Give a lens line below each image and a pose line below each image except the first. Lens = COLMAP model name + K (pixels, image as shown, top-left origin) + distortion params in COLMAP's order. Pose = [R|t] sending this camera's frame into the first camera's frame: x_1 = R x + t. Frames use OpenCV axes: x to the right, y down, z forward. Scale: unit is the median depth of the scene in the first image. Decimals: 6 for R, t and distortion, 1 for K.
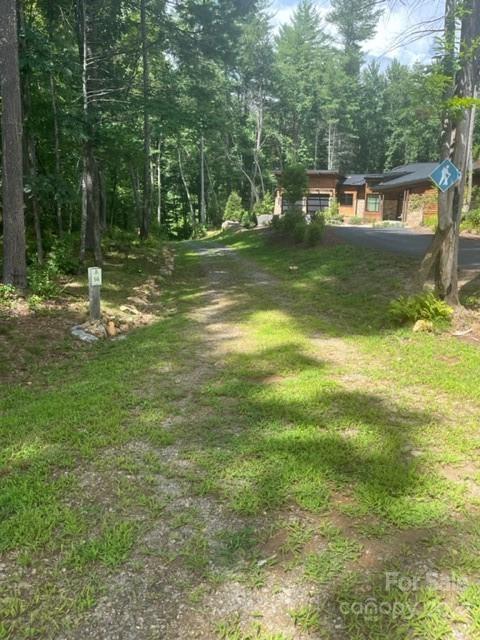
lens RADIAL K [[486.7, 0, 221.5], [0, 486.7, 304.5], [0, 0, 1]] dist [0.035727, -0.000563]
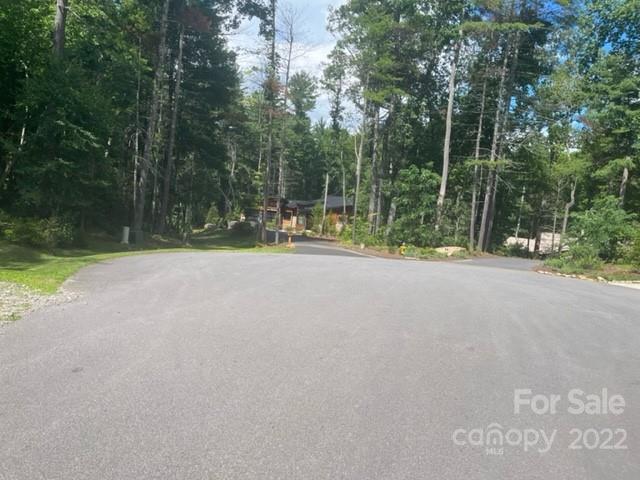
lens RADIAL K [[486.7, 0, 319.6], [0, 486.7, 240.4], [0, 0, 1]] dist [0.035727, -0.000563]
pose [[0.966309, 0.062068, 0.249789, -0.025811], [-0.024478, 0.988251, -0.150868, 0.089798], [-0.256219, 0.139671, 0.956475, -0.473565]]
